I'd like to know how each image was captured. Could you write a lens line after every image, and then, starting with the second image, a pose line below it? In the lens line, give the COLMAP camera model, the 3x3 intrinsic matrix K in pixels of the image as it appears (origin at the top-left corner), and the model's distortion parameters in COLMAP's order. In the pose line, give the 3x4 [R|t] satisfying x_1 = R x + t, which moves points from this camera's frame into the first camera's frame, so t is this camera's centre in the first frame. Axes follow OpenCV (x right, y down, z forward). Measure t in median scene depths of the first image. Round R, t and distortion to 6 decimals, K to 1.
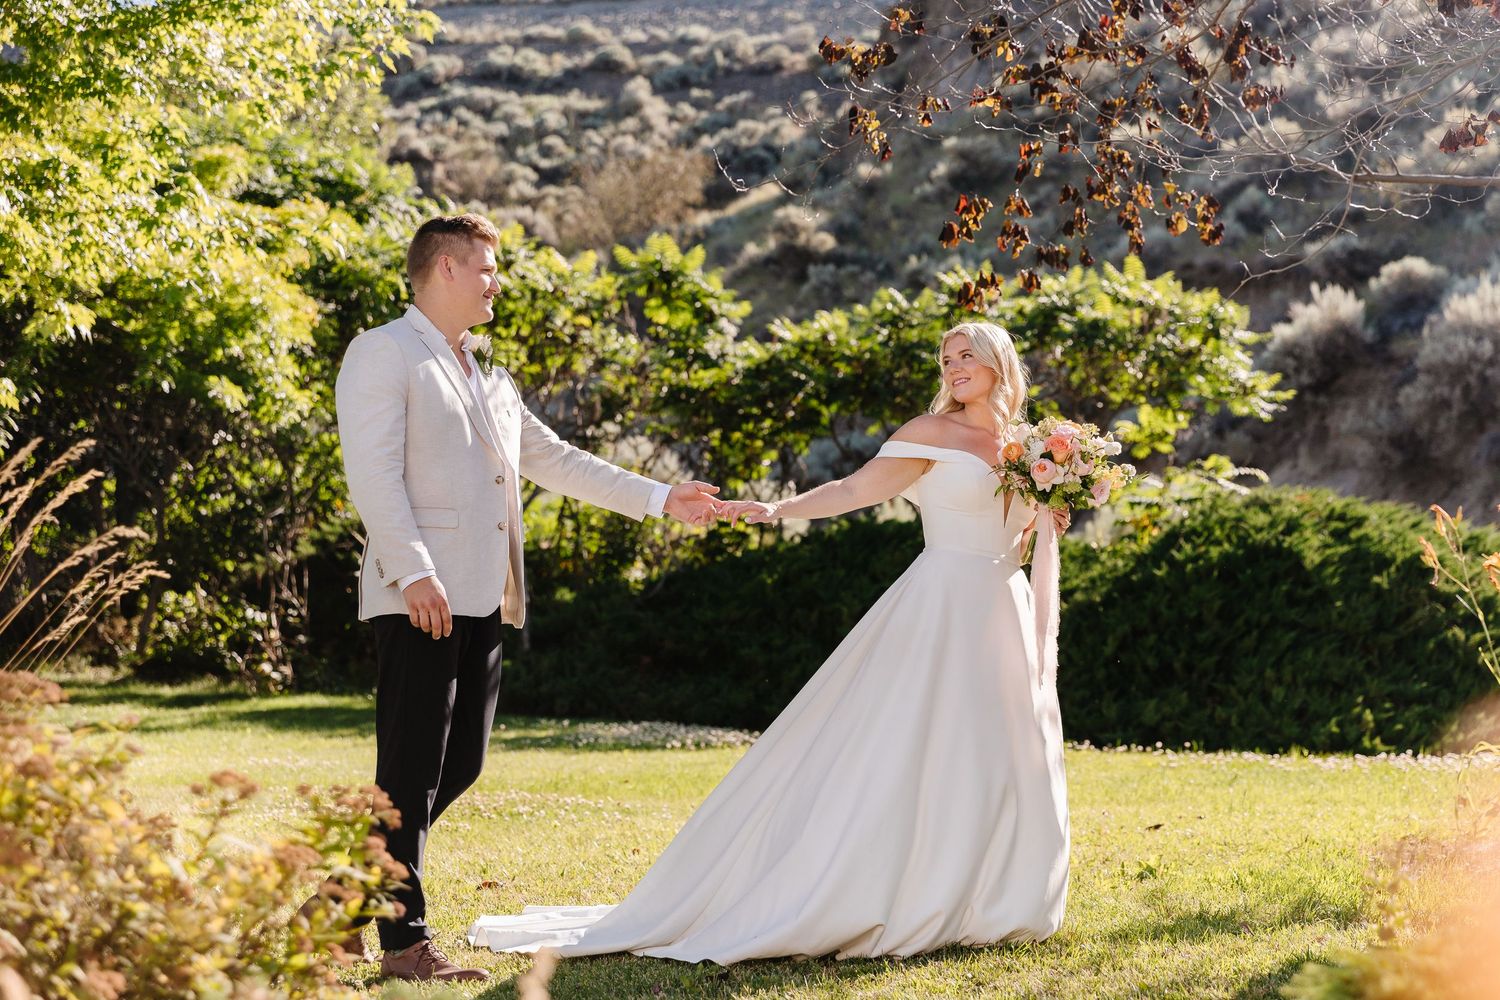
lens RADIAL K [[3030.3, 0, 750.0], [0, 3030.3, 502.4], [0, 0, 1]] dist [-0.067037, 0.000000]
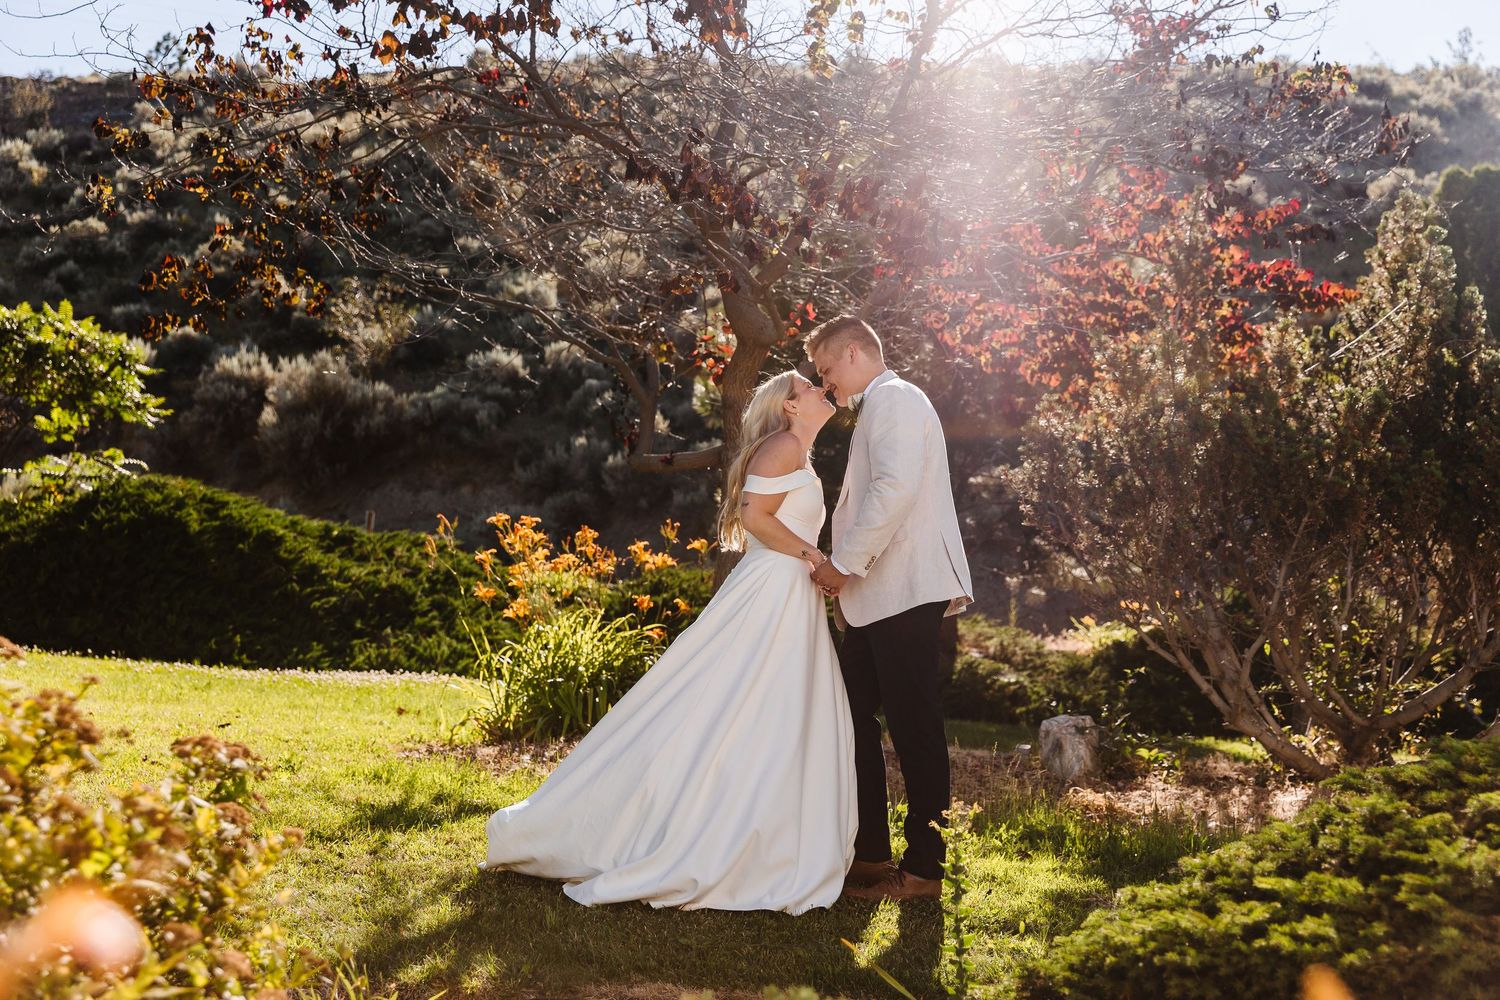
lens RADIAL K [[1886.6, 0, 750.5], [0, 1886.6, 495.2], [0, 0, 1]] dist [0.011681, 0.000000]
pose [[0.819405, 0.097991, 0.564778, -0.102640], [-0.099404, 0.994643, -0.028354, 0.002040], [-0.564531, -0.032908, 0.824756, 0.088091]]
